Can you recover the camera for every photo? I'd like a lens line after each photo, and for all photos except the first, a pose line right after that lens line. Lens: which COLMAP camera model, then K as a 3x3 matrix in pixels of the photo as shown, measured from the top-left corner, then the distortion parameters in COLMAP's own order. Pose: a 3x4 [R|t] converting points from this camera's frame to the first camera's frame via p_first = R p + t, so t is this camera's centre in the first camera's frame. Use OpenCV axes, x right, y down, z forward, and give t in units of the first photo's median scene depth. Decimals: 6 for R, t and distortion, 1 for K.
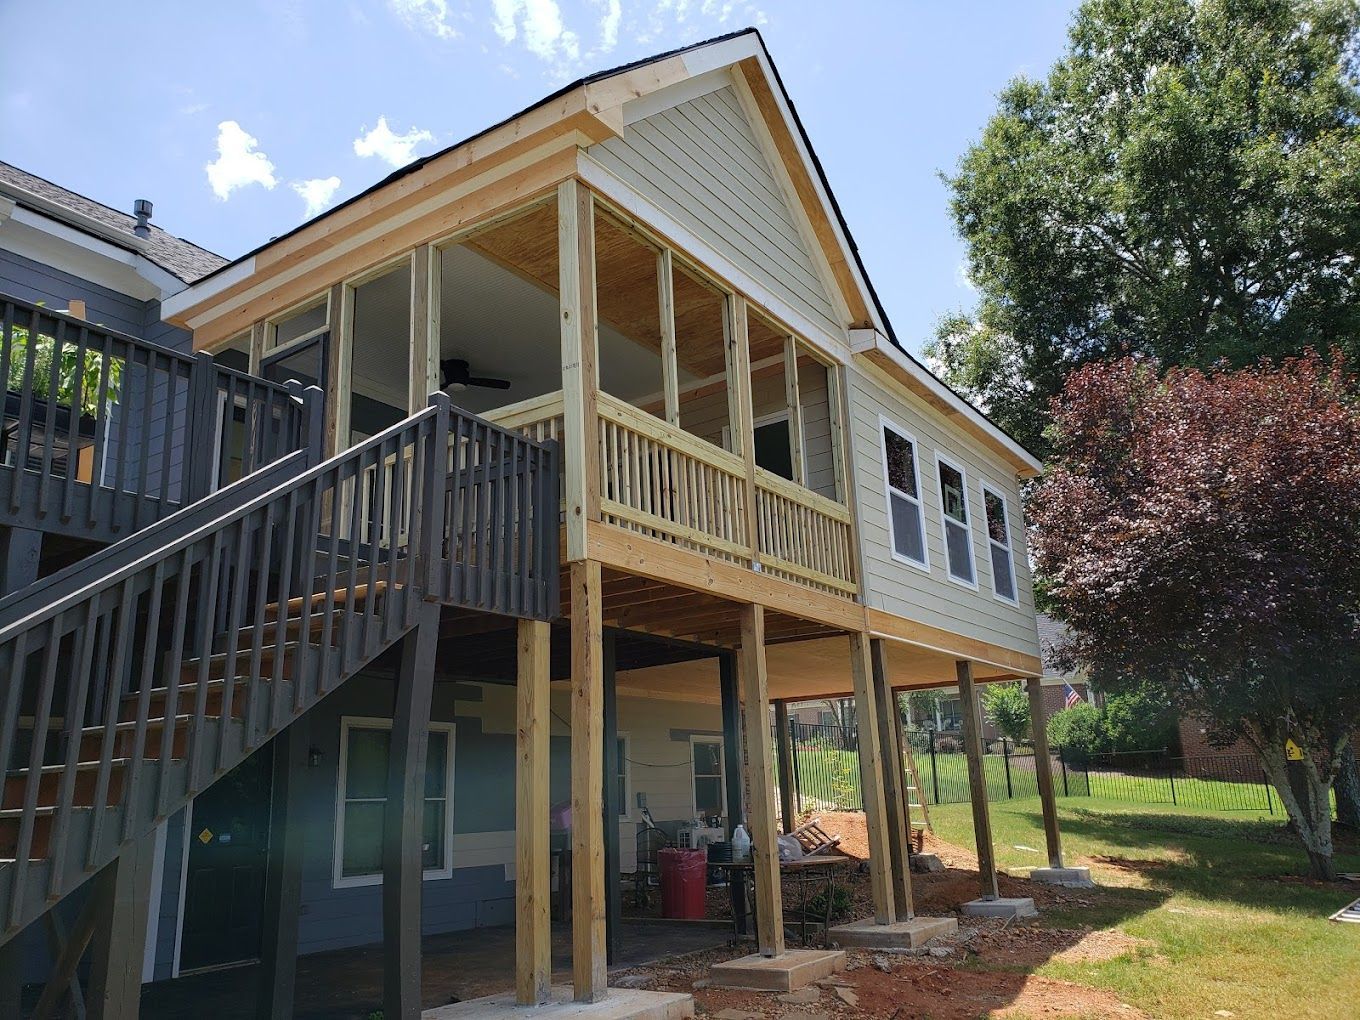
lens RADIAL K [[1036.5, 0, 688.2], [0, 1036.5, 510.4], [0, 0, 1]] dist [0.059660, -0.027049]
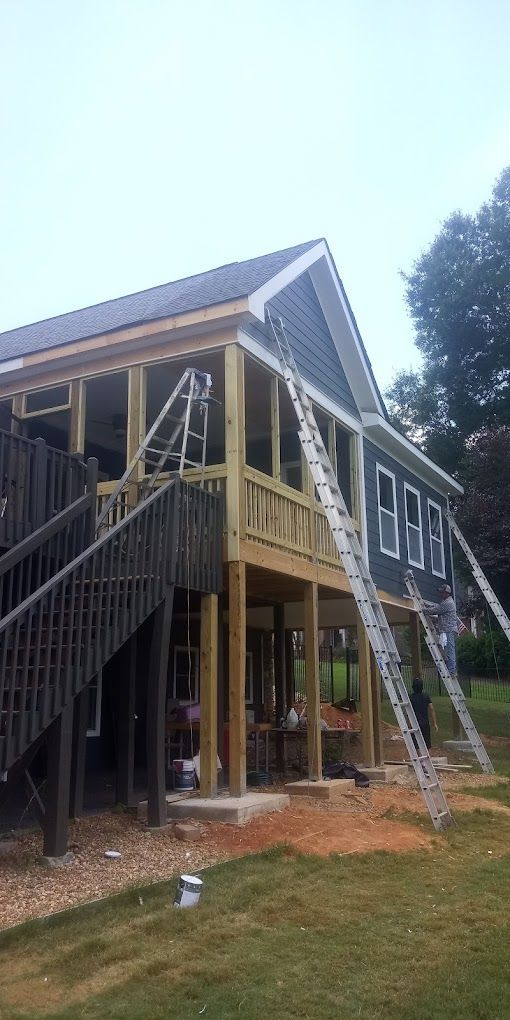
lens RADIAL K [[768.3, 0, 261.4], [0, 768.3, 493.8], [0, 0, 1]] dist [0.053259, 0.005622]
pose [[0.994119, 0.055237, 0.093143, -0.172247], [-0.057077, 0.998221, 0.017212, -0.086349], [-0.092026, -0.022428, 0.995504, -0.315004]]
